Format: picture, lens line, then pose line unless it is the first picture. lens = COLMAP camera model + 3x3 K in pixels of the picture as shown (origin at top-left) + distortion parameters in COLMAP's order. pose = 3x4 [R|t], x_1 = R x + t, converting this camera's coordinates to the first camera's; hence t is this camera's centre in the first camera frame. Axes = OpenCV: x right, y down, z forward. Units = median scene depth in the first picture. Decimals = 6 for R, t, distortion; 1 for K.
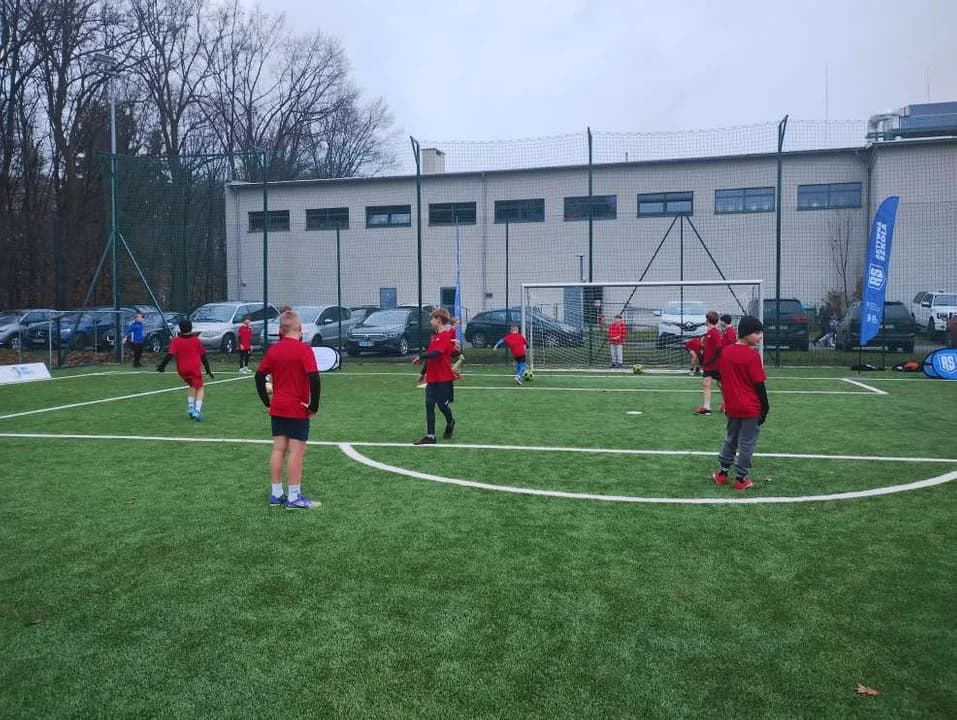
lens RADIAL K [[786.6, 0, 467.1], [0, 786.6, 351.9], [0, 0, 1]] dist [0.060310, -0.074940]
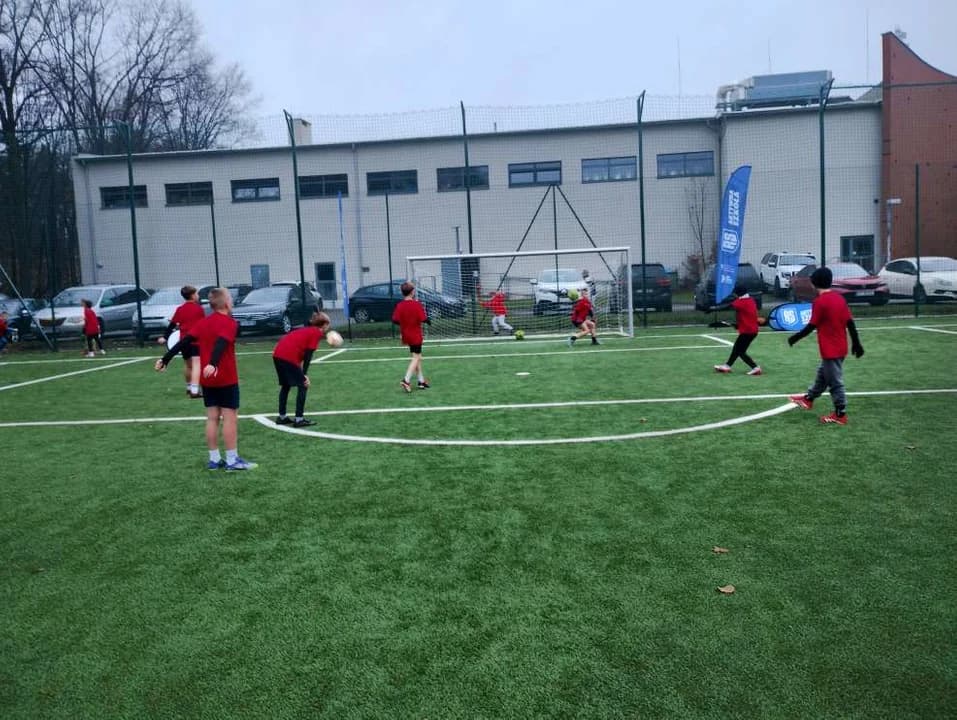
lens RADIAL K [[801.8, 0, 478.5], [0, 801.8, 360.0], [0, 0, 1]] dist [0.058385, -0.102334]
pose [[0.984471, -0.052302, 0.167578, -0.009388], [0.045154, 0.997912, 0.046187, 0.001377], [-0.169643, -0.037903, 0.984776, -0.021661]]
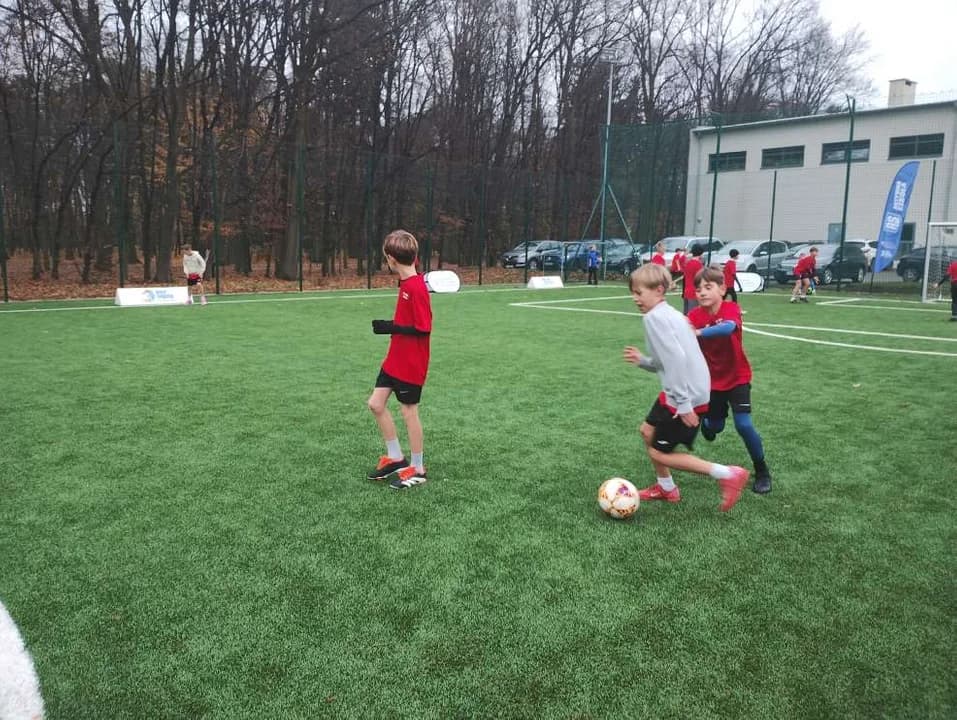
lens RADIAL K [[775.5, 0, 480.1], [0, 775.5, 379.4], [0, 0, 1]] dist [0.047380, -0.081632]
pose [[0.852123, 0.105500, -0.512597, 0.055413], [-0.042272, 0.990145, 0.133514, 0.006937], [0.521631, -0.092102, 0.848185, -0.162165]]
